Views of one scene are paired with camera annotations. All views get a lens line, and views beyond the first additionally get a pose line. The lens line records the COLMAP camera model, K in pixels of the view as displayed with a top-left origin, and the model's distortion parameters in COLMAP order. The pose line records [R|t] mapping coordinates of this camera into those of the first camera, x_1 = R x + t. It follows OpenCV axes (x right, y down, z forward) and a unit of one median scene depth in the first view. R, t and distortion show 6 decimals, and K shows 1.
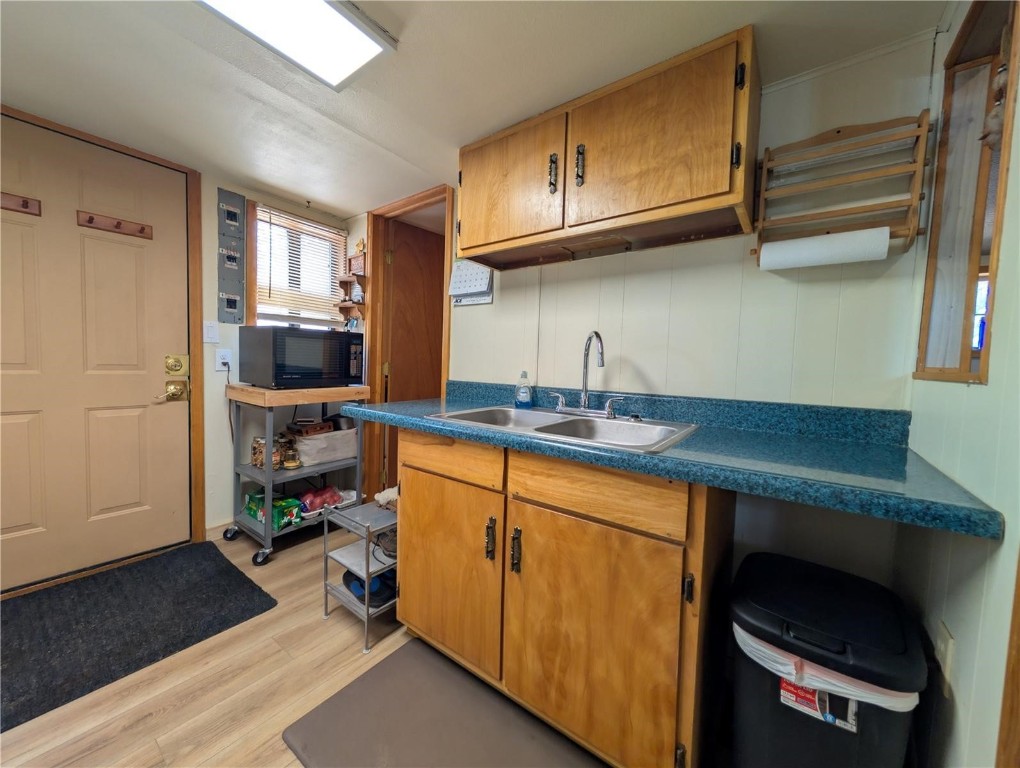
lens RADIAL K [[384.8, 0, 503.6], [0, 384.8, 384.0], [0, 0, 1]] dist [-0.000899, 0.000322]
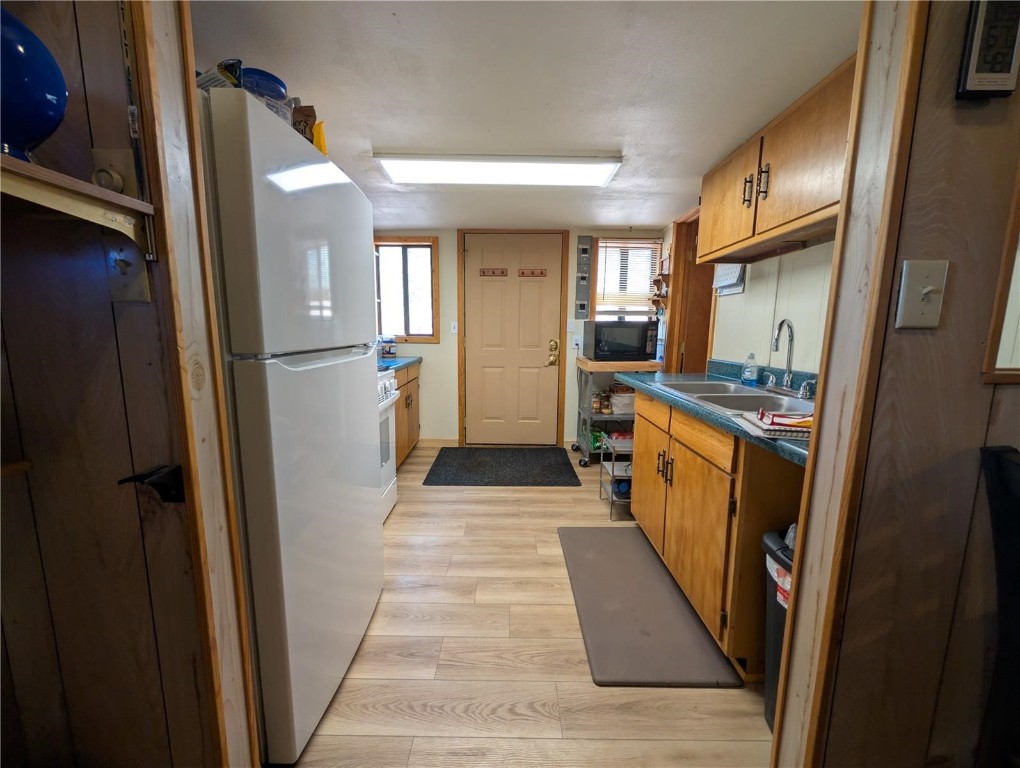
lens RADIAL K [[384.8, 0, 509.4], [0, 384.8, 379.8], [0, 0, 1]] dist [-0.000899, 0.000322]
pose [[0.595216, 0.076119, -0.799953, 0.480734], [-0.032611, 0.996971, 0.070601, -0.009994], [0.802904, -0.015936, 0.595895, -0.237151]]
